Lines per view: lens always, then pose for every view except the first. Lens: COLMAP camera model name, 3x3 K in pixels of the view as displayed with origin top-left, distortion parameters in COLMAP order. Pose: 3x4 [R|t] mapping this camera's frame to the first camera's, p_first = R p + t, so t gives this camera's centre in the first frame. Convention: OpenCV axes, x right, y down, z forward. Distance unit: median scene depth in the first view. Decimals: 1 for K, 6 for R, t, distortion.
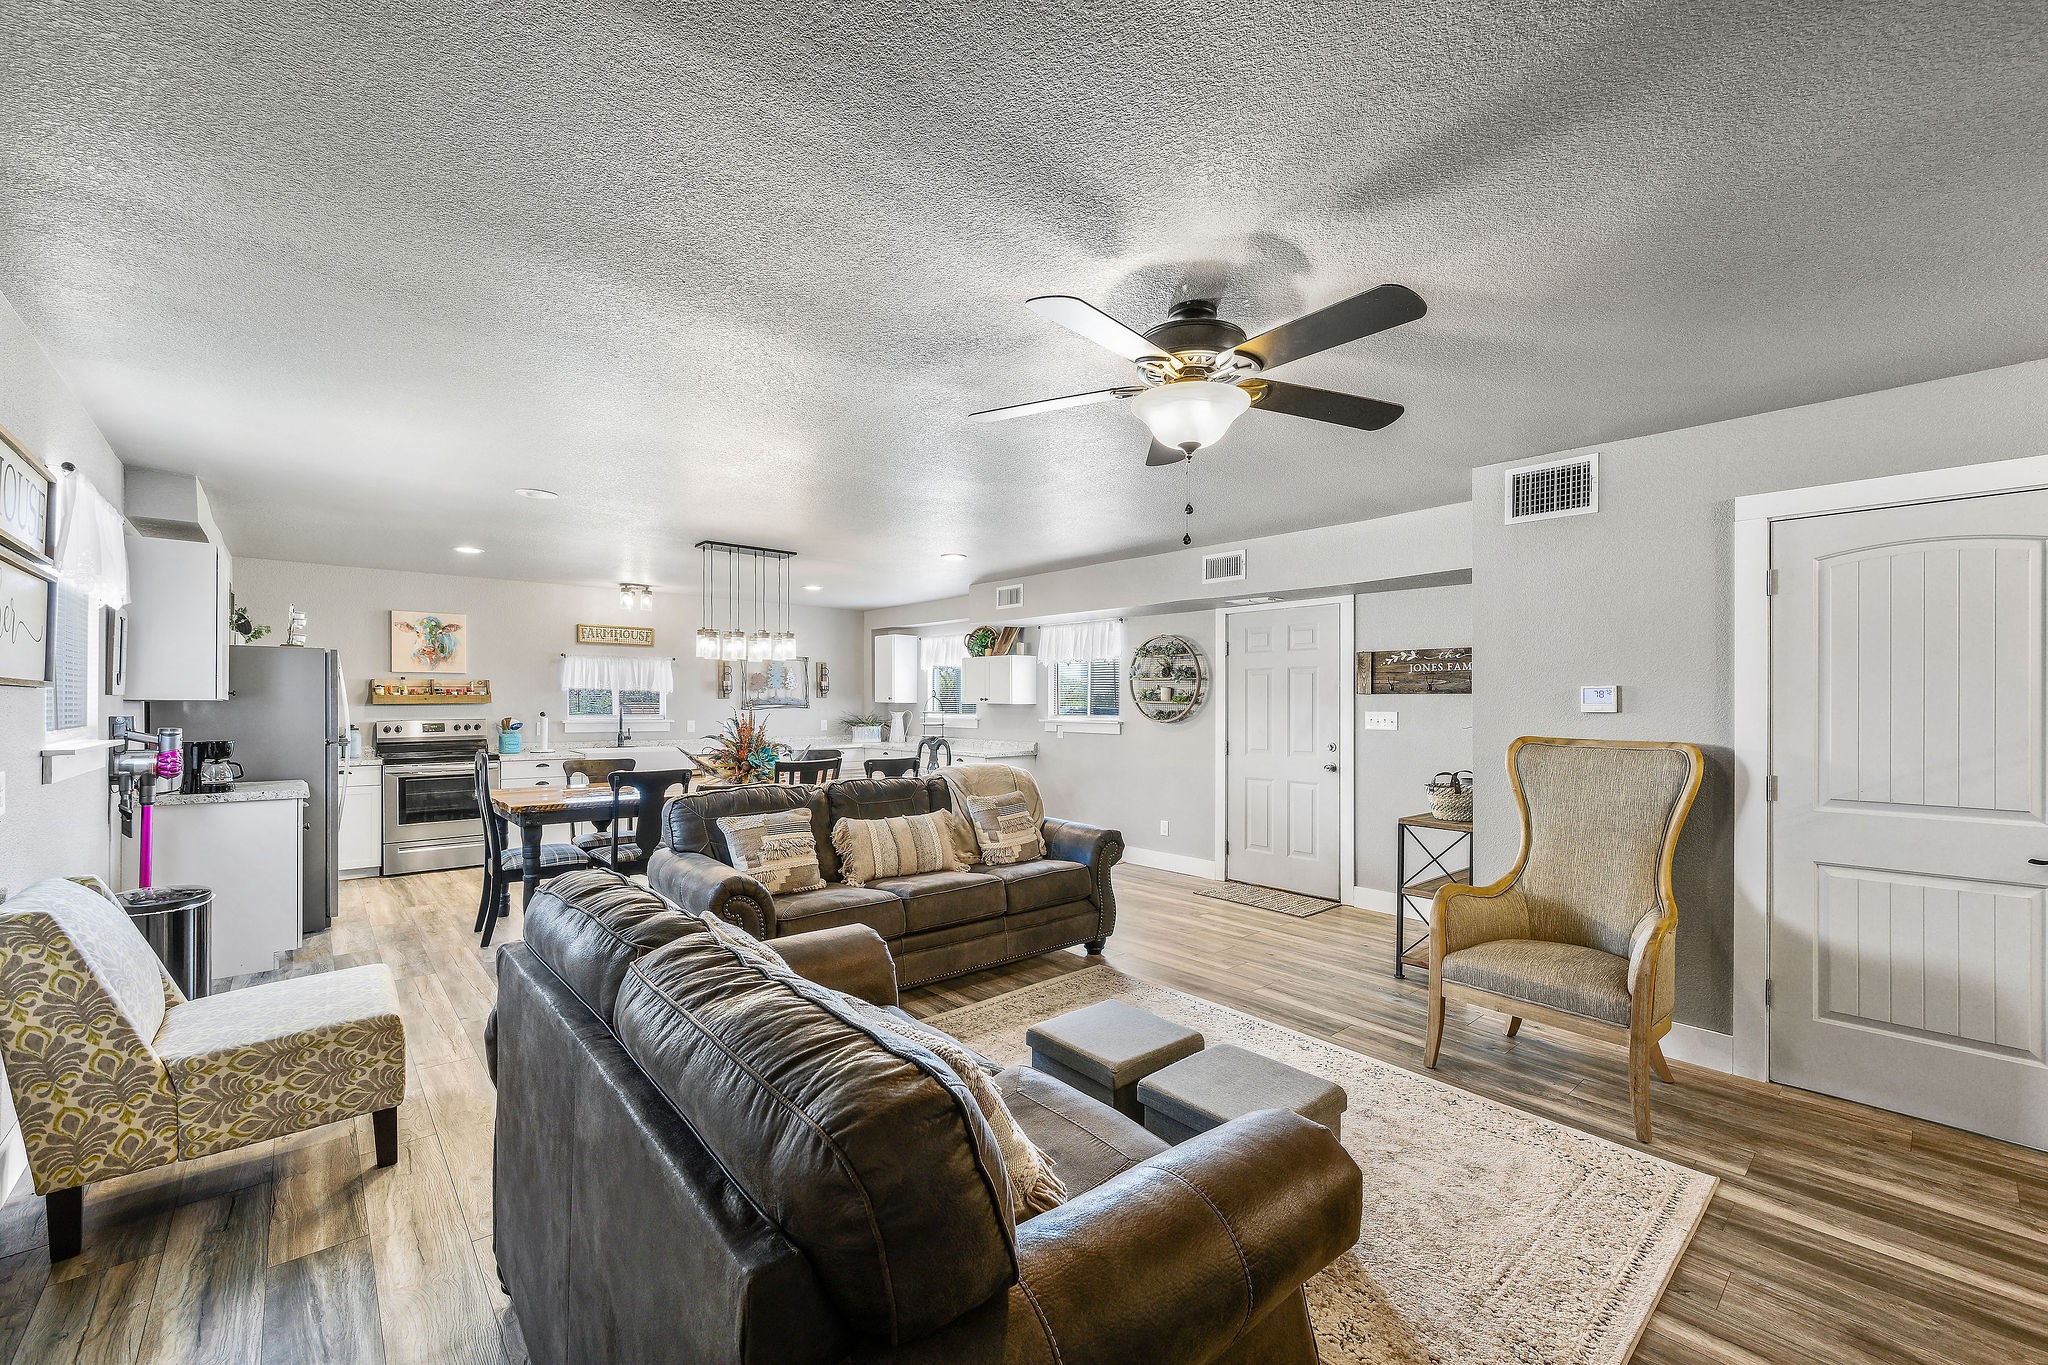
lens RADIAL K [[818.8, 0, 1063.0], [0, 818.8, 702.1], [0, 0, 1]] dist [-0.006911, 0.000645]
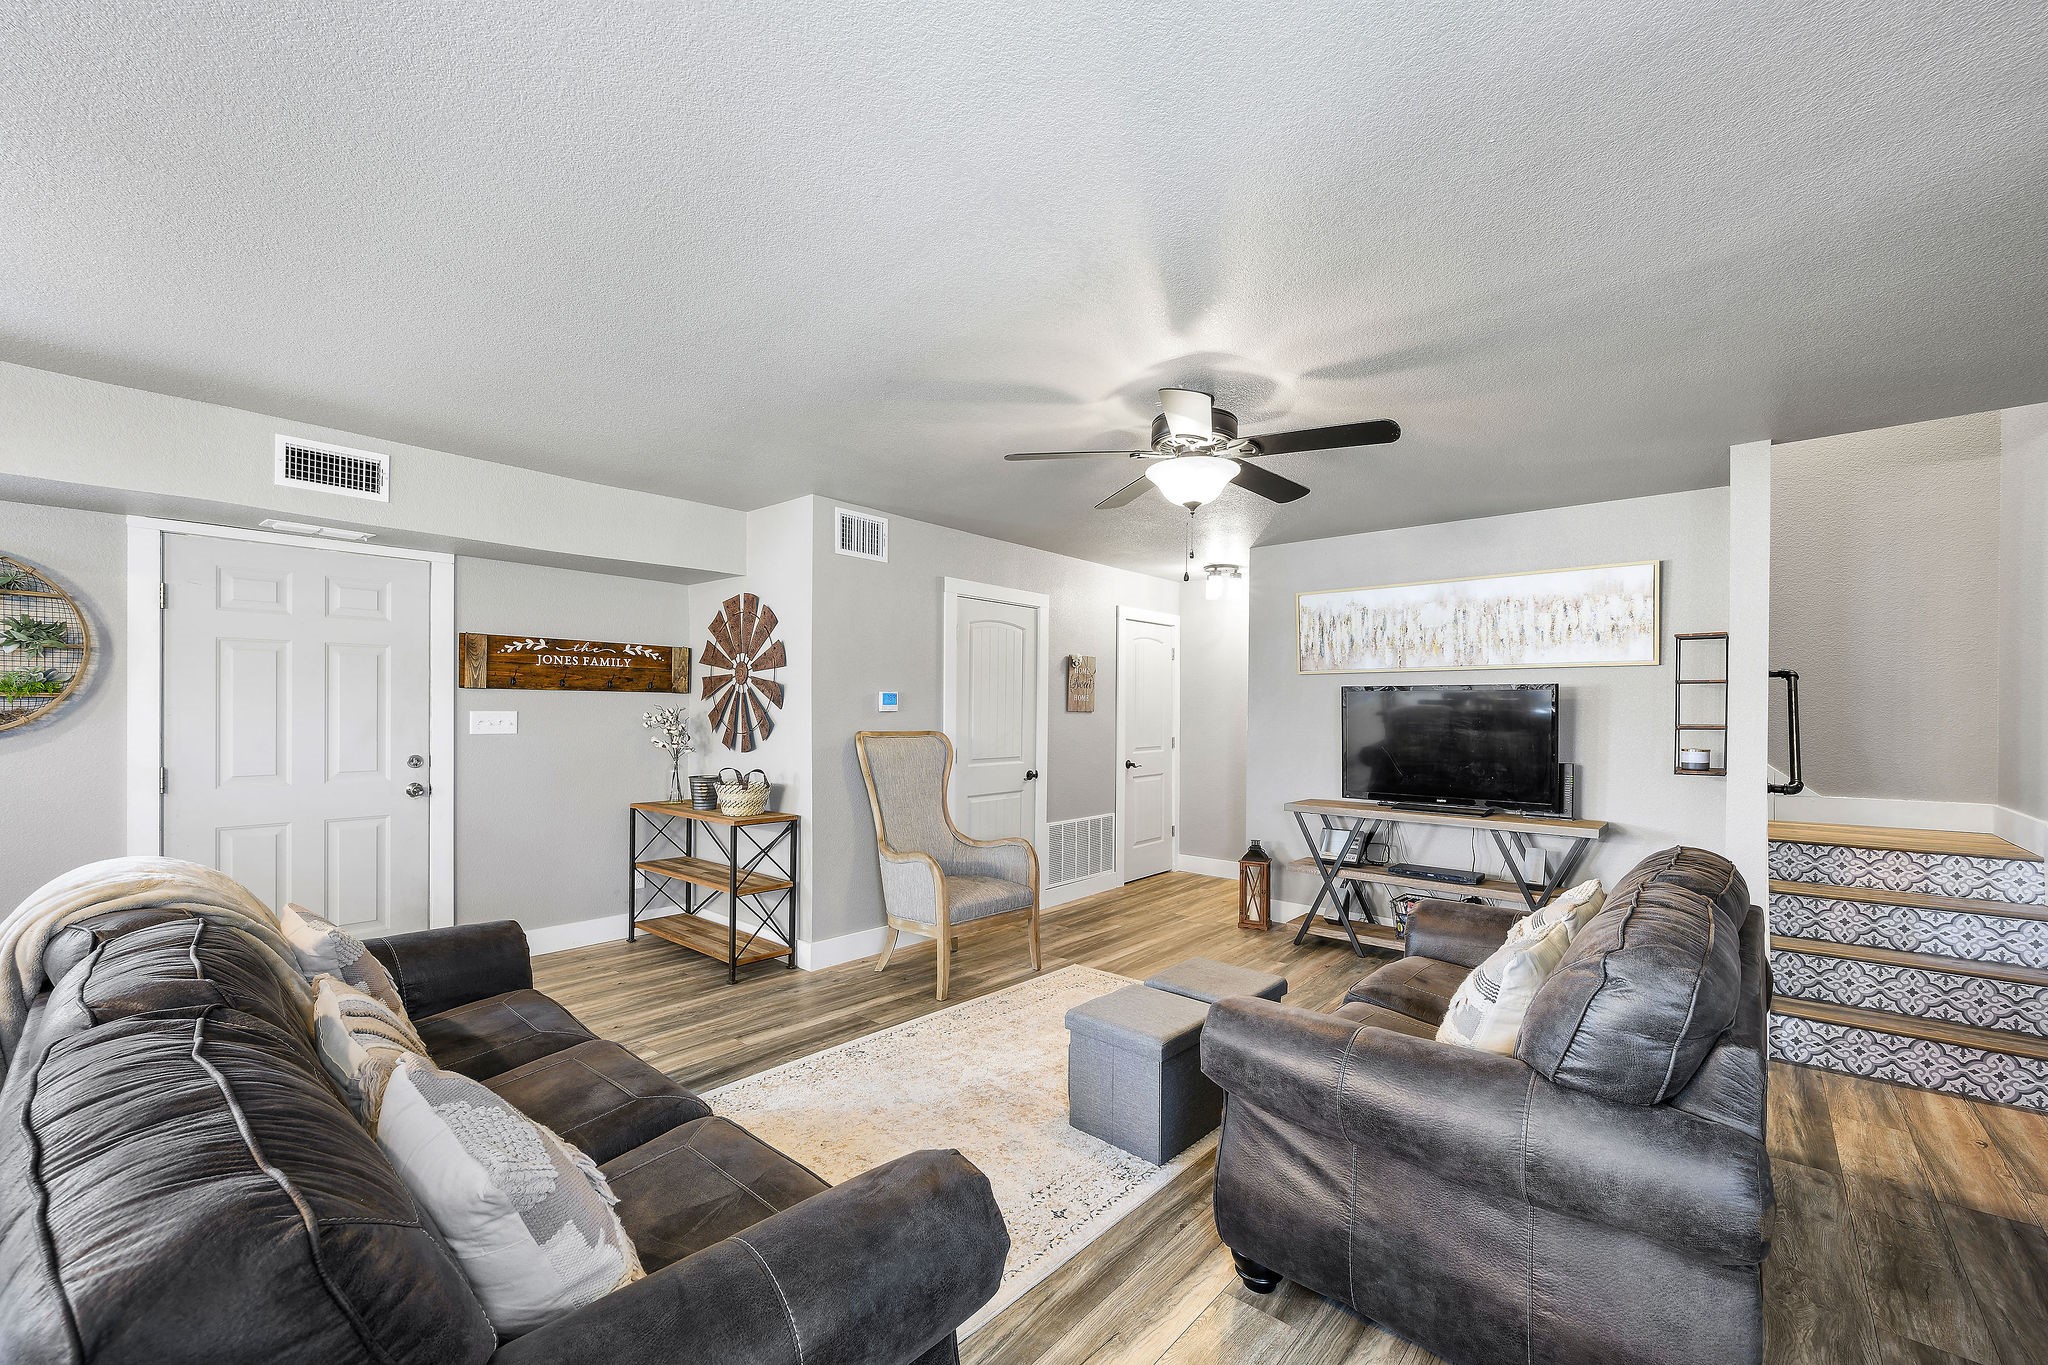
lens RADIAL K [[818.8, 0, 1006.8], [0, 818.8, 701.0], [0, 0, 1]] dist [-0.006911, 0.000645]
pose [[-0.084487, 0.005490, 0.996409, -0.458462], [-0.008976, 0.999940, -0.006271, 0.002625], [-0.996384, -0.009474, -0.084433, 0.590521]]
